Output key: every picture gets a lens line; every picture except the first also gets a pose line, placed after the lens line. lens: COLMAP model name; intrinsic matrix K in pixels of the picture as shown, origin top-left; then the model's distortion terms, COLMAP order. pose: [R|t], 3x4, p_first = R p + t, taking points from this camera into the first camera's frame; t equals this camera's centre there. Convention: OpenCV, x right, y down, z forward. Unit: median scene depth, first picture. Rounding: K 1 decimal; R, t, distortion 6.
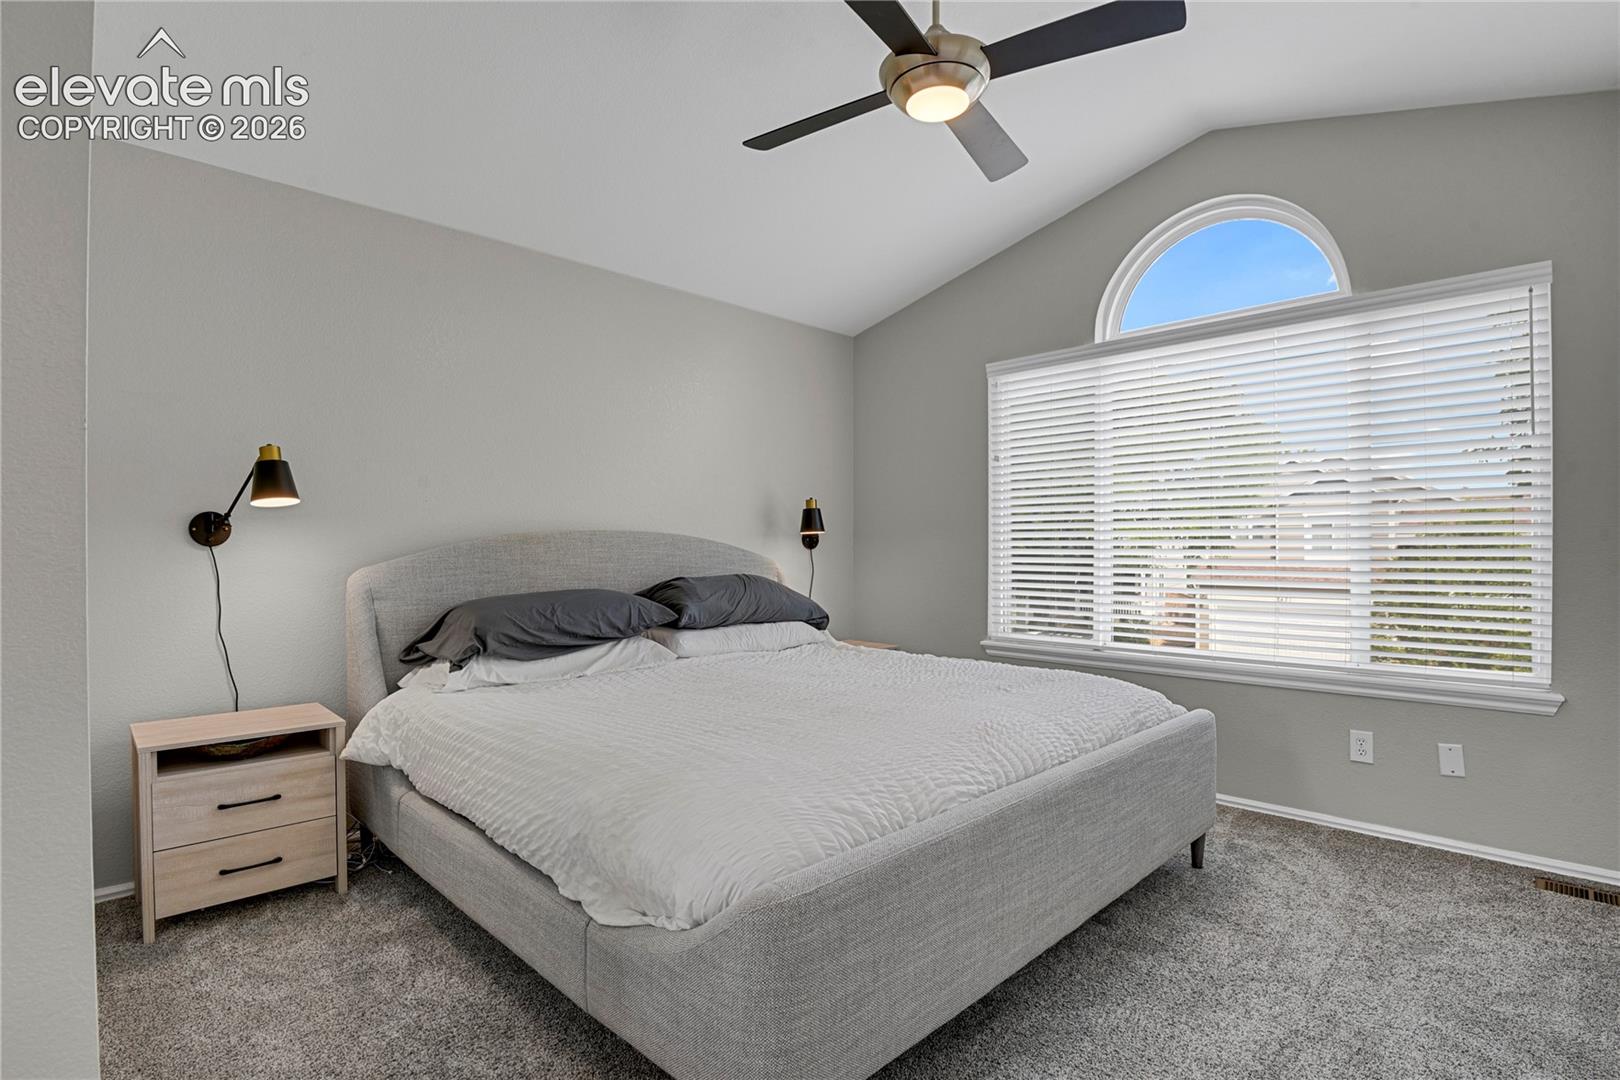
lens RADIAL K [[790.3, 0, 809.3], [0, 790.3, 546.1], [0, 0, 1]] dist [-0.026367, -0.002086]
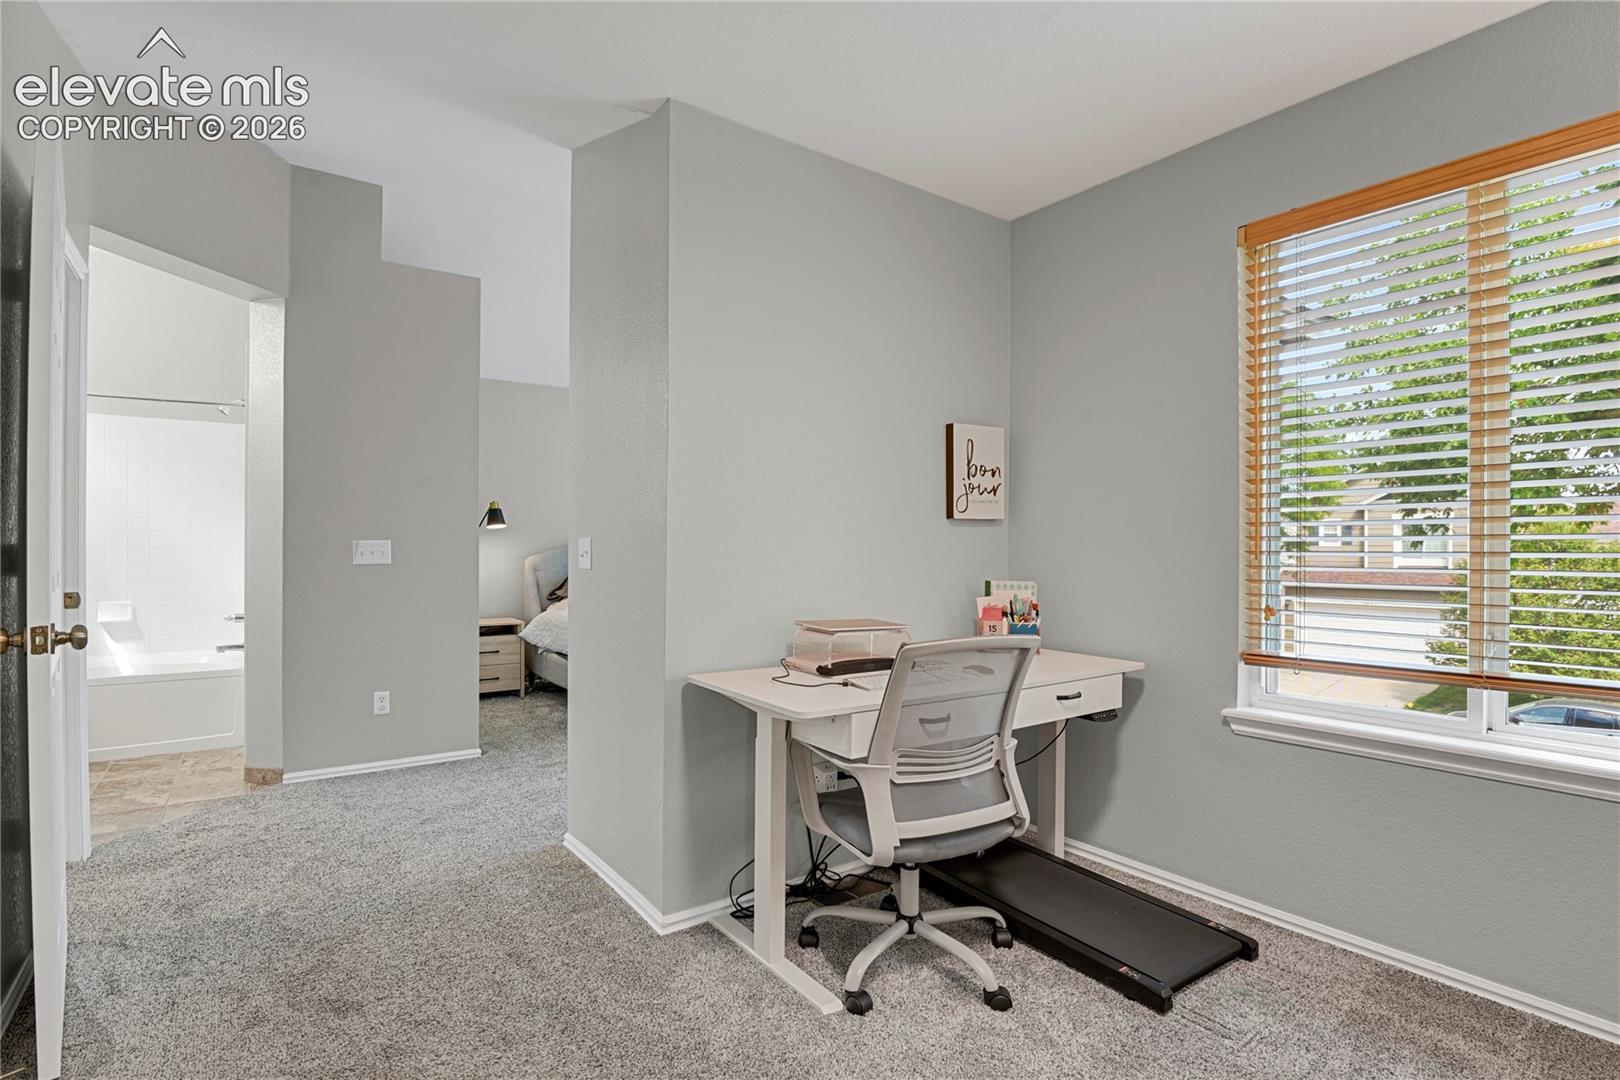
lens RADIAL K [[790.3, 0, 818.0], [0, 790.3, 542.1], [0, 0, 1]] dist [-0.026367, -0.002086]
pose [[0.988513, 0.002135, -0.151122, 0.608171], [-0.003769, 0.999937, -0.010526, 0.010482], [0.151090, 0.010975, 0.988459, -1.159042]]
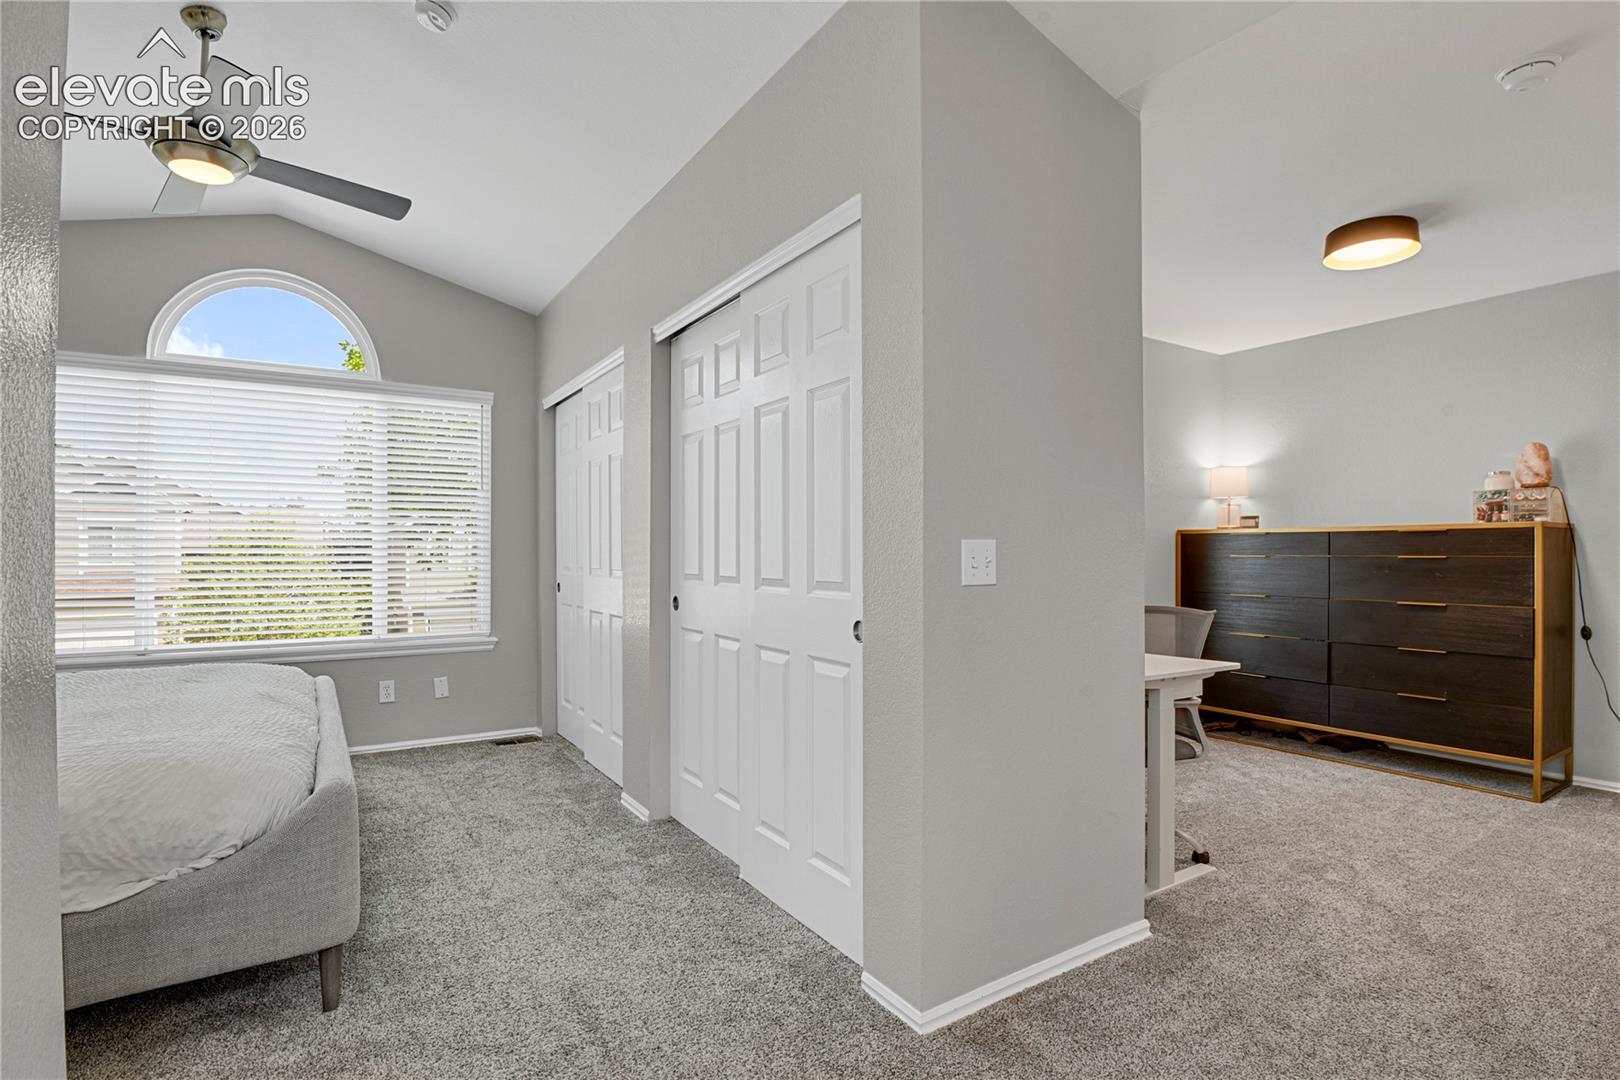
lens RADIAL K [[790.3, 0, 816.2], [0, 790.3, 548.8], [0, 0, 1]] dist [-0.026367, -0.002086]
pose [[0.207320, 0.006632, 0.978251, -0.570205], [0.000380, 0.999976, -0.006860, 0.000694], [-0.978273, 0.001794, 0.207312, -0.090987]]
